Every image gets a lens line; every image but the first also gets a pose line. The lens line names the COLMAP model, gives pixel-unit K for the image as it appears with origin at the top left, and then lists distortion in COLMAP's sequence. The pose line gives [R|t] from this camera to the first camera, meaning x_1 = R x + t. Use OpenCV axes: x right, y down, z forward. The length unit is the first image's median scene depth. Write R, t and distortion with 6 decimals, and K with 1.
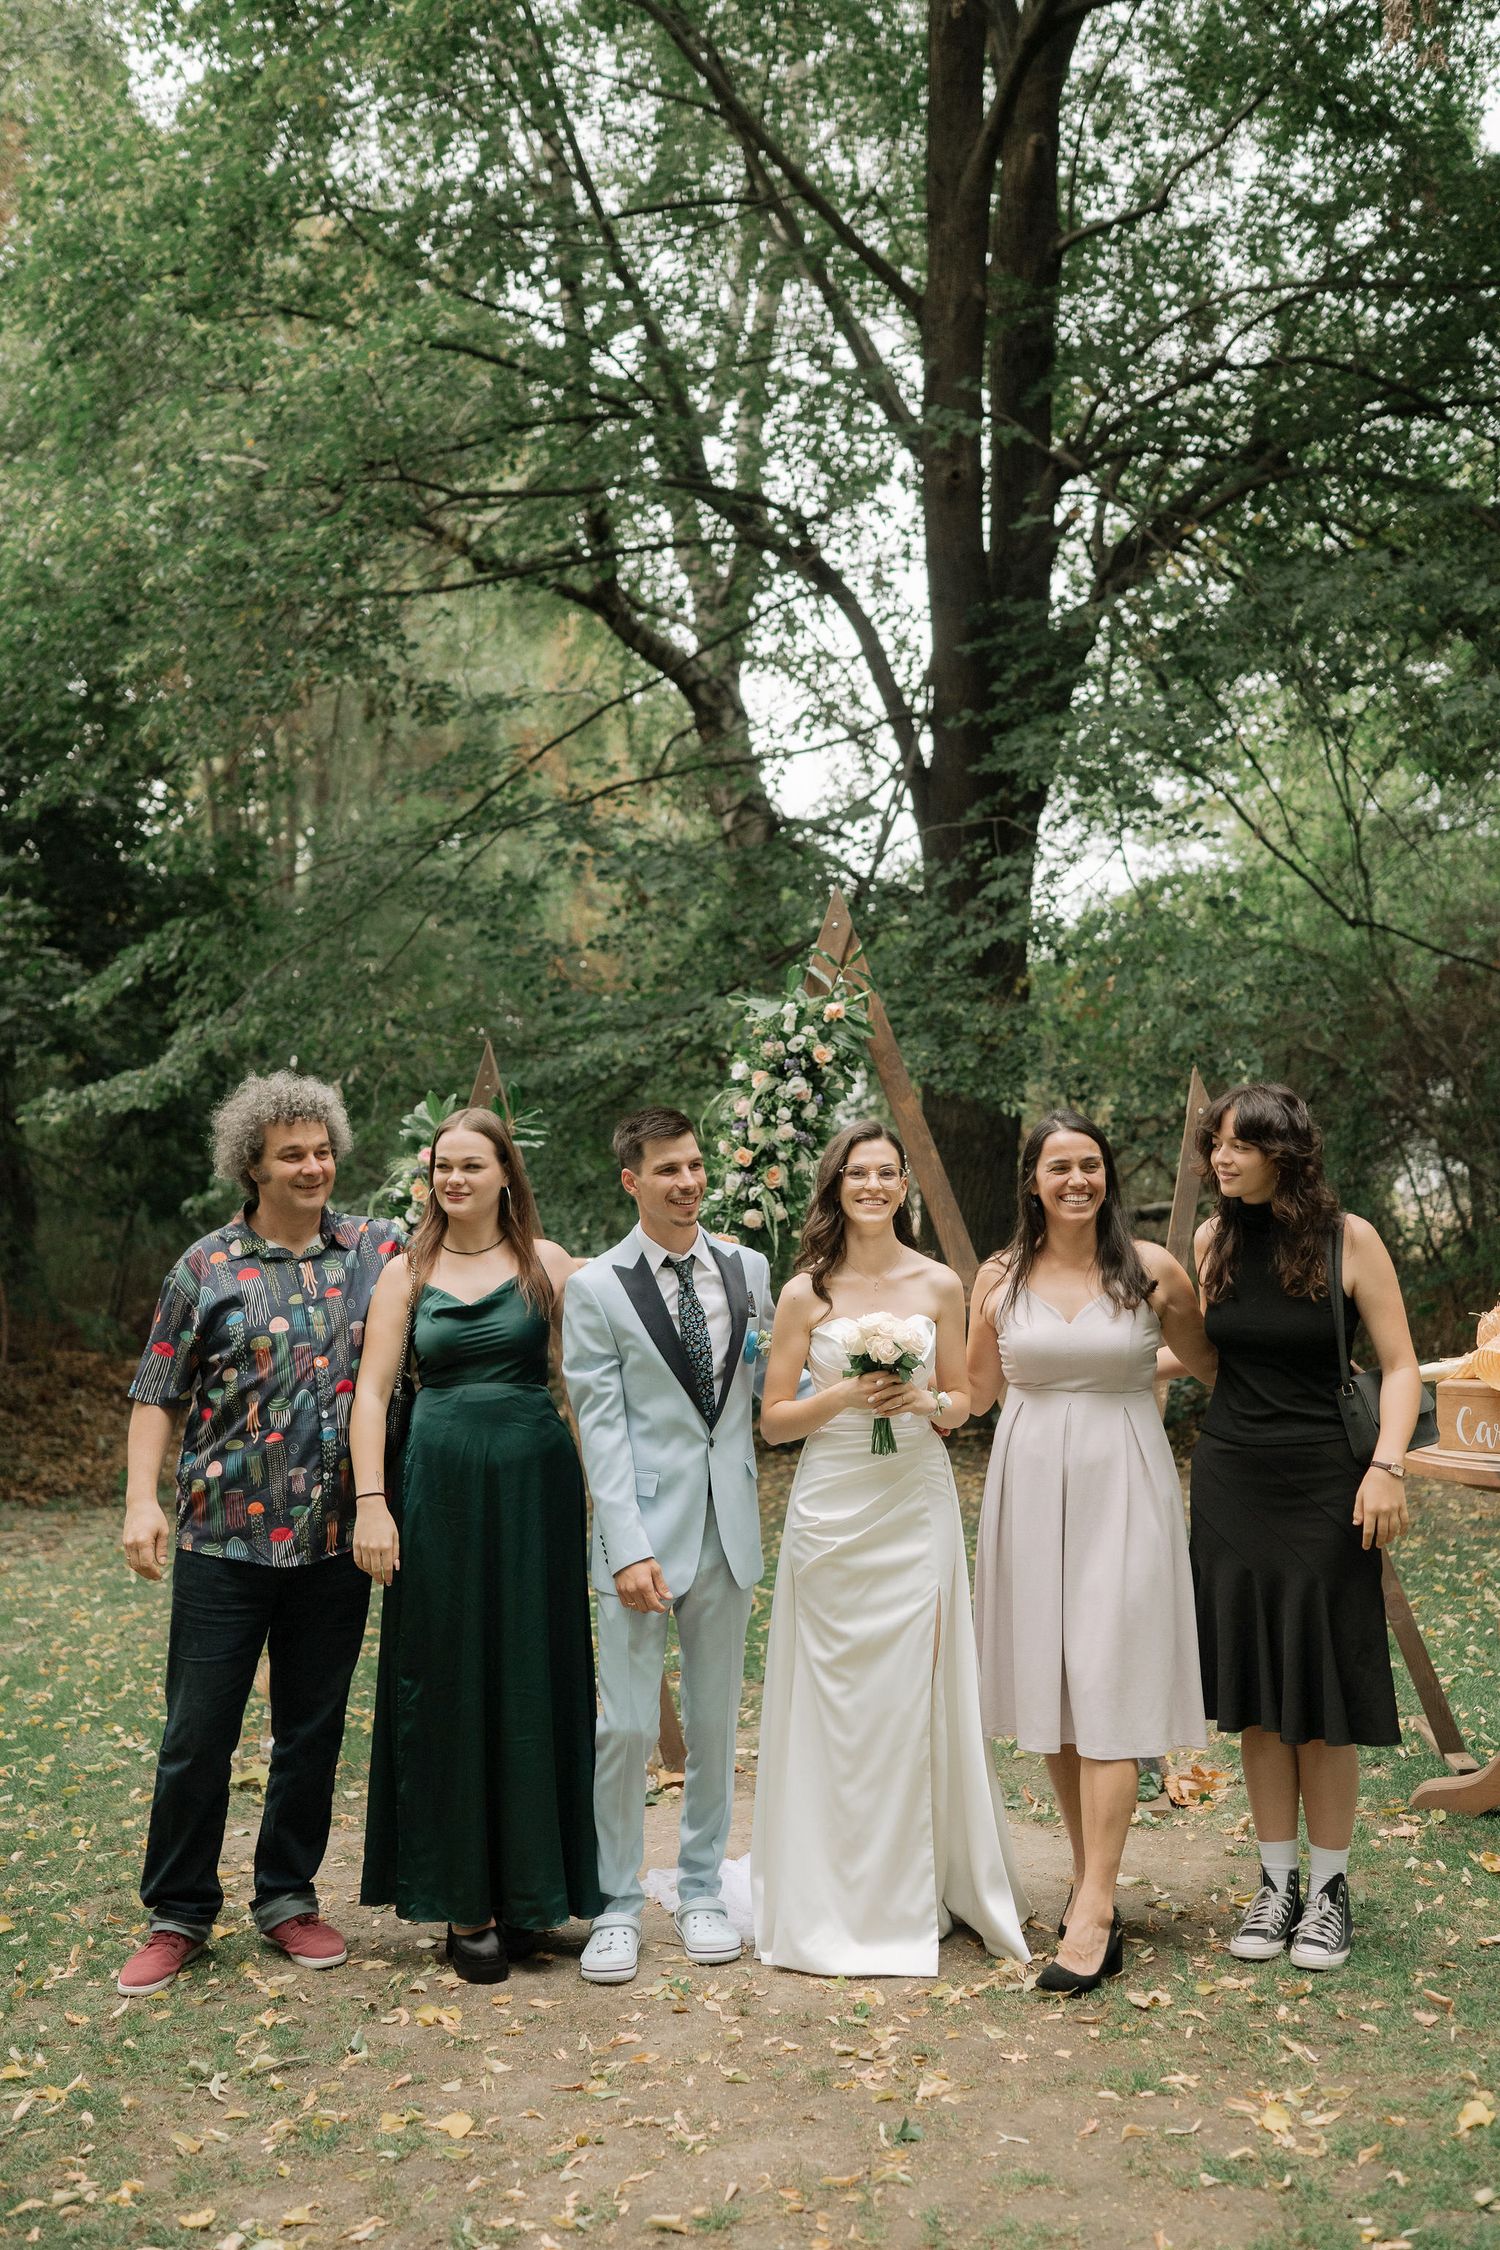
lens RADIAL K [[2116.2, 0, 757.3], [0, 2116.2, 1150.1], [0, 0, 1]] dist [0.001305, 0.000000]
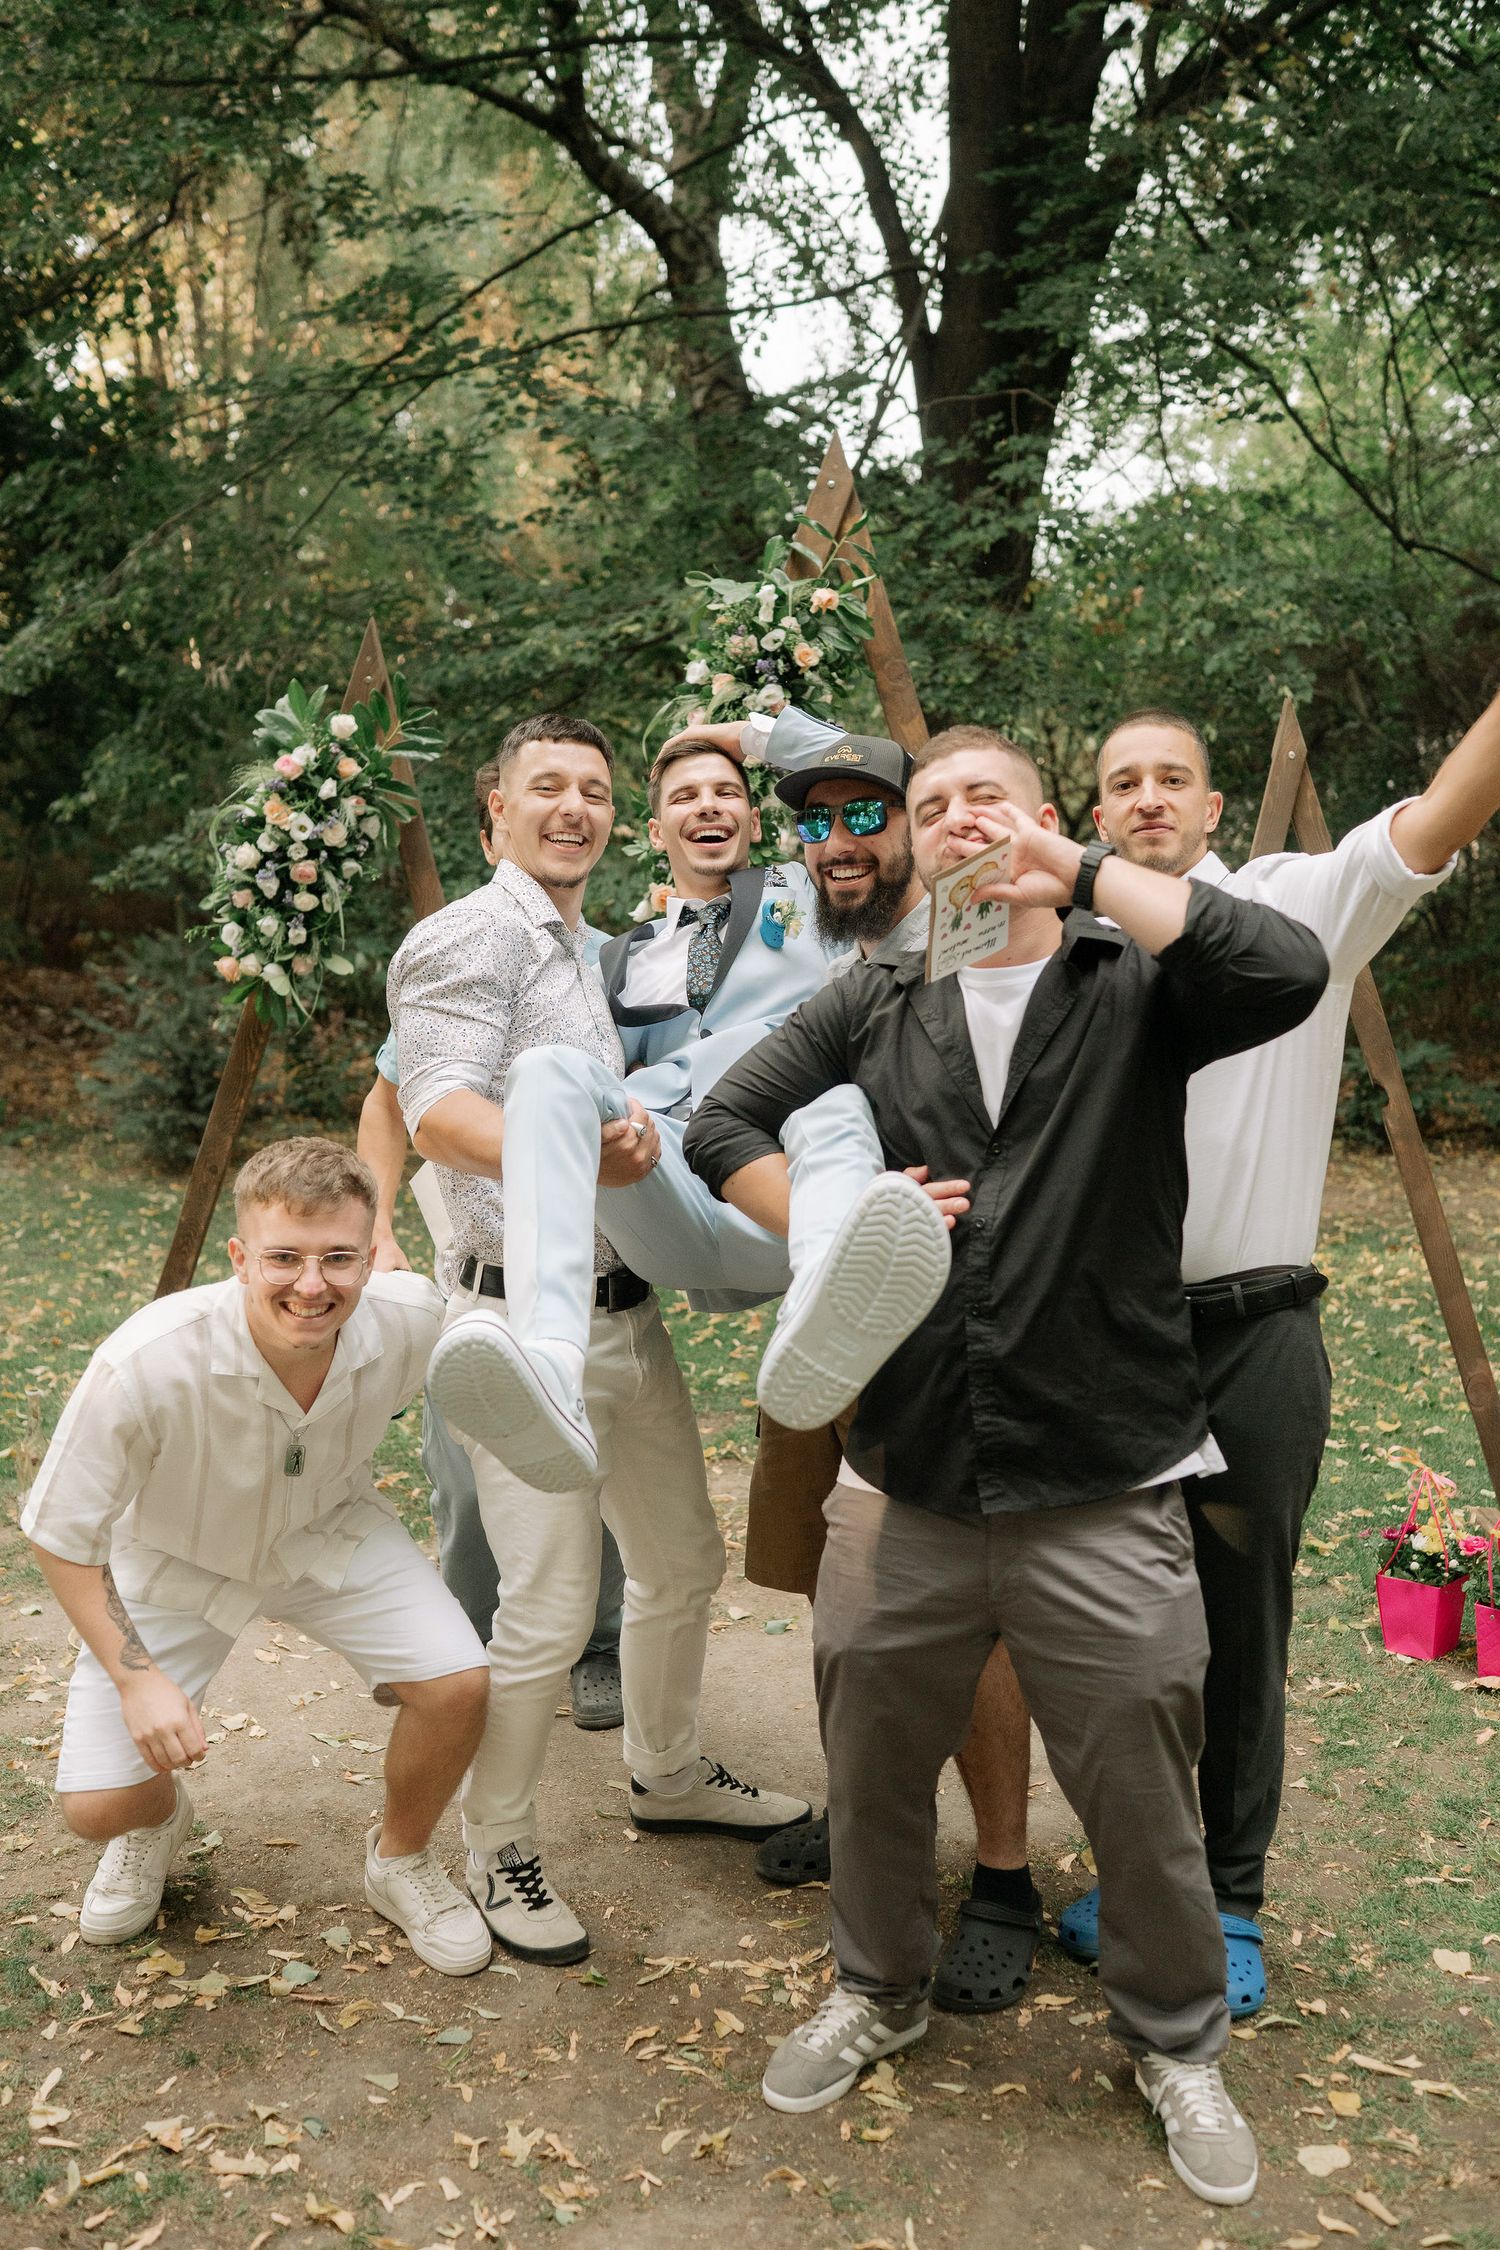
lens RADIAL K [[2116.2, 0, 740.4], [0, 2116.2, 1123.3], [0, 0, 1]] dist [0.001305, 0.000000]
pose [[0.998758, 0.045673, 0.019917, -0.000203], [-0.048313, 0.985461, 0.162887, -0.001138], [-0.012187, -0.163646, 0.986444, 0.115540]]
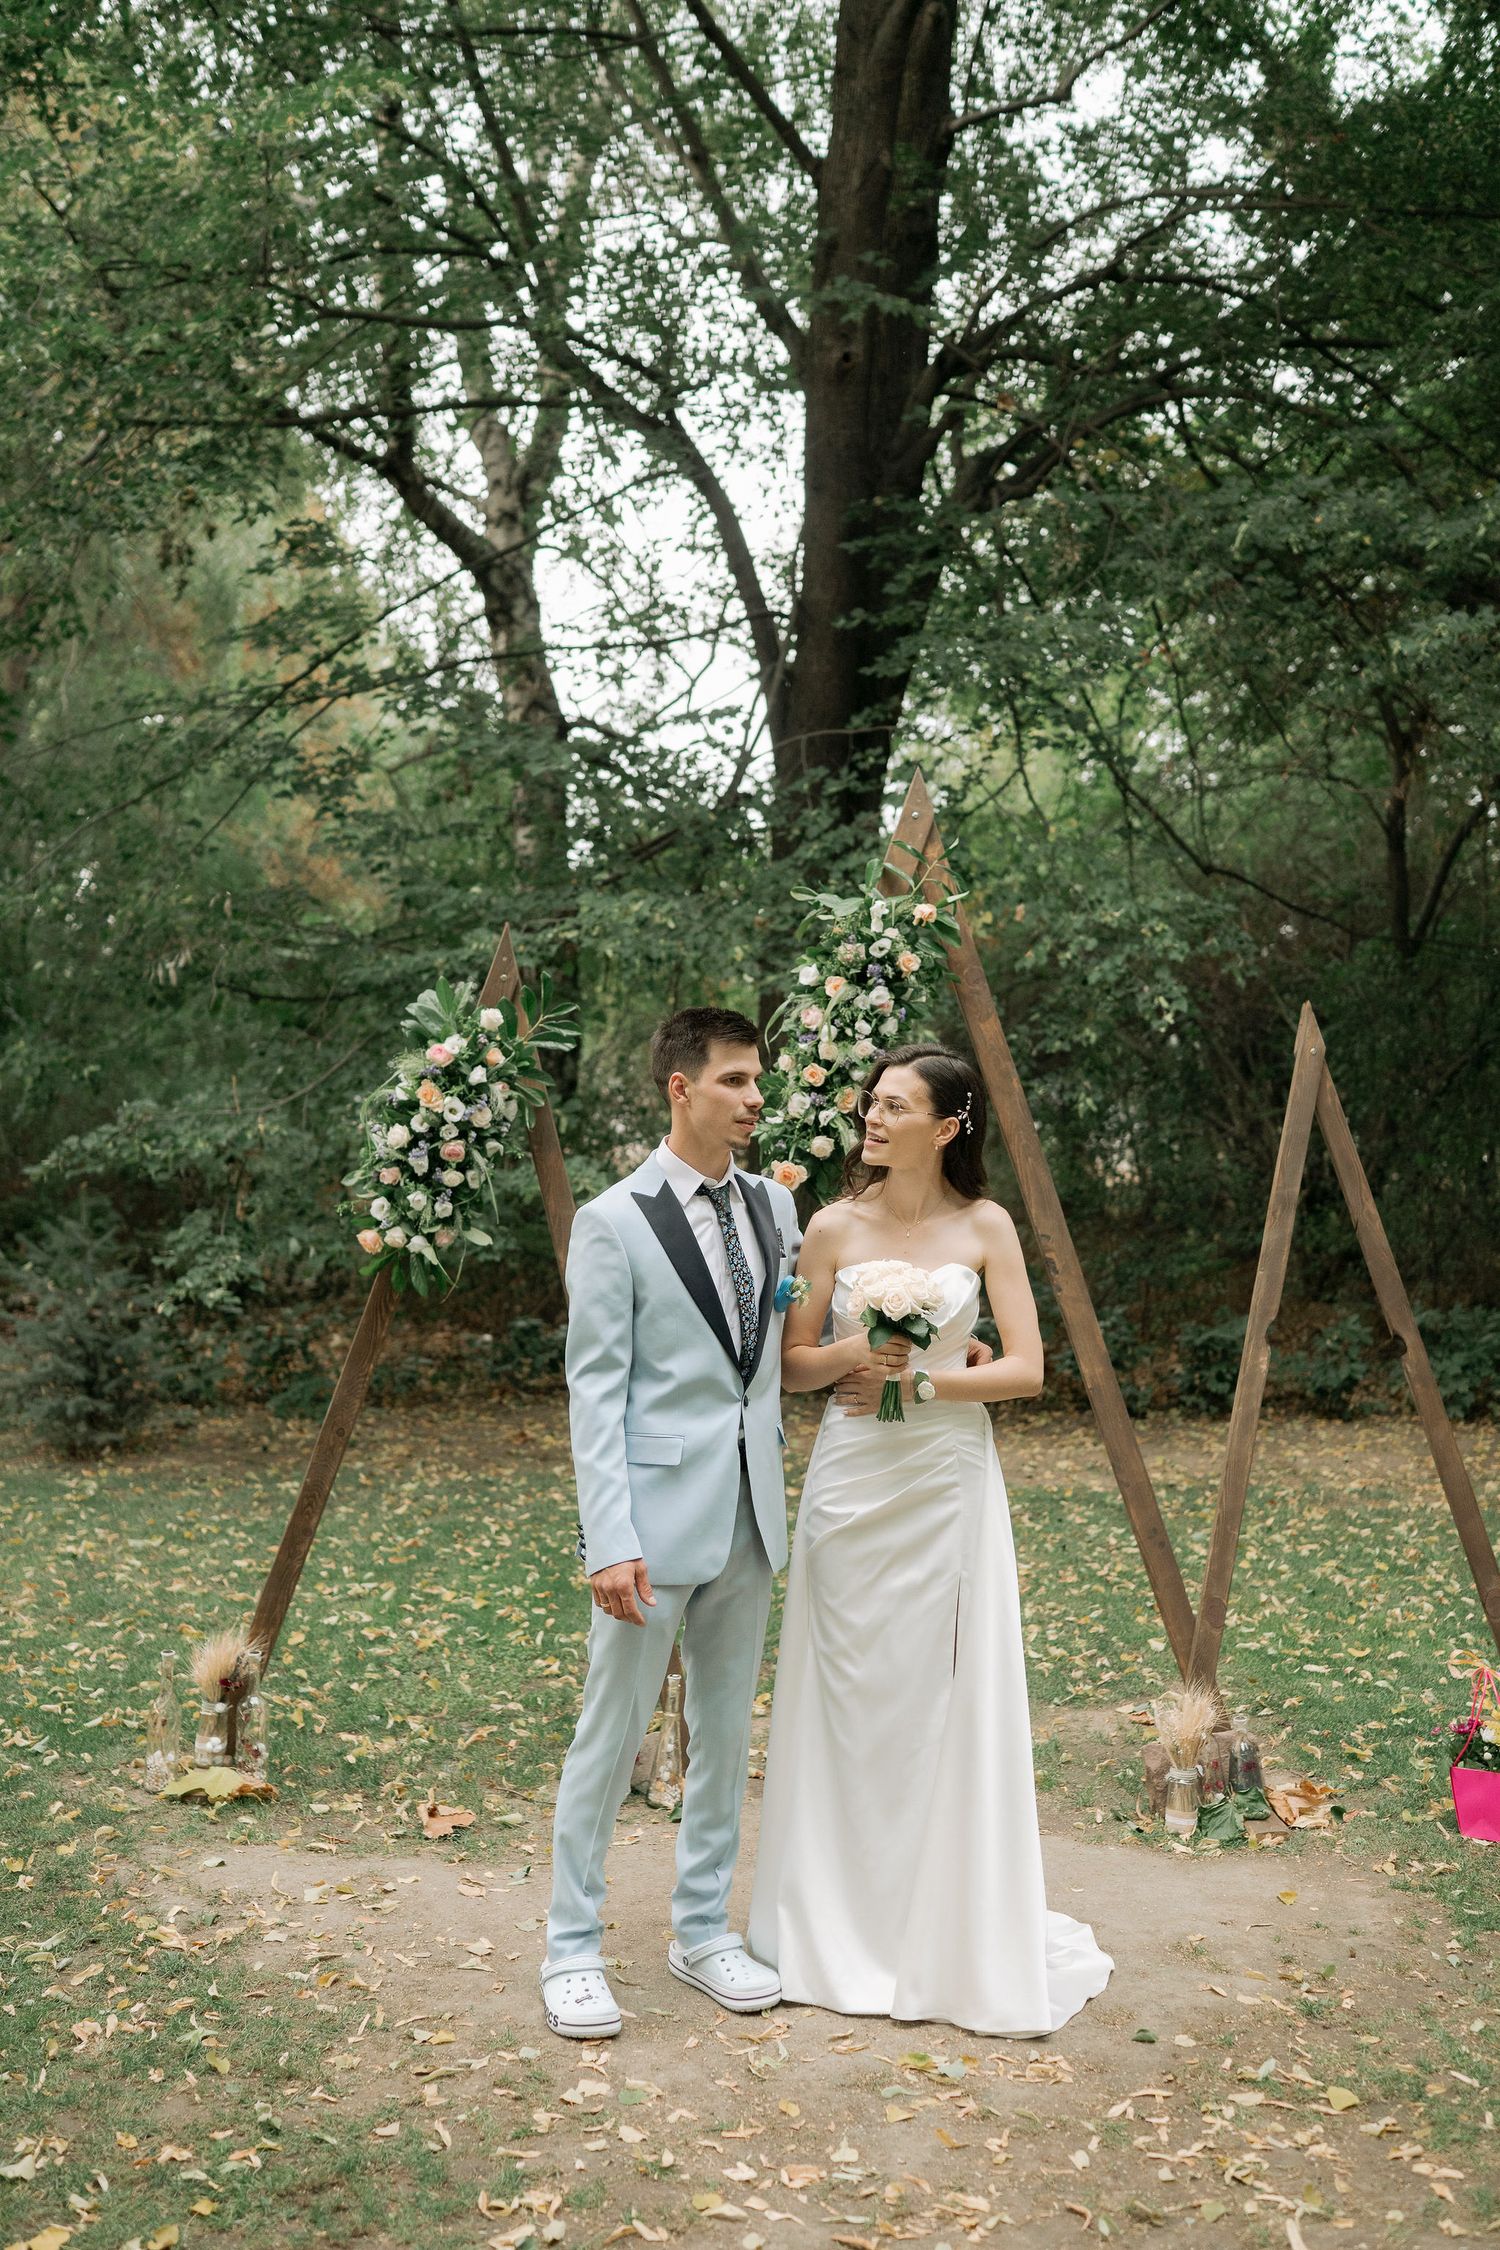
lens RADIAL K [[2116.2, 0, 742.0], [0, 2116.2, 1145.4], [0, 0, 1]] dist [0.001305, 0.000000]
pose [[0.985335, 0.048634, 0.163556, -0.092307], [-0.053749, 0.998190, 0.026989, 0.005359], [-0.161947, -0.035384, 0.986165, 0.080249]]
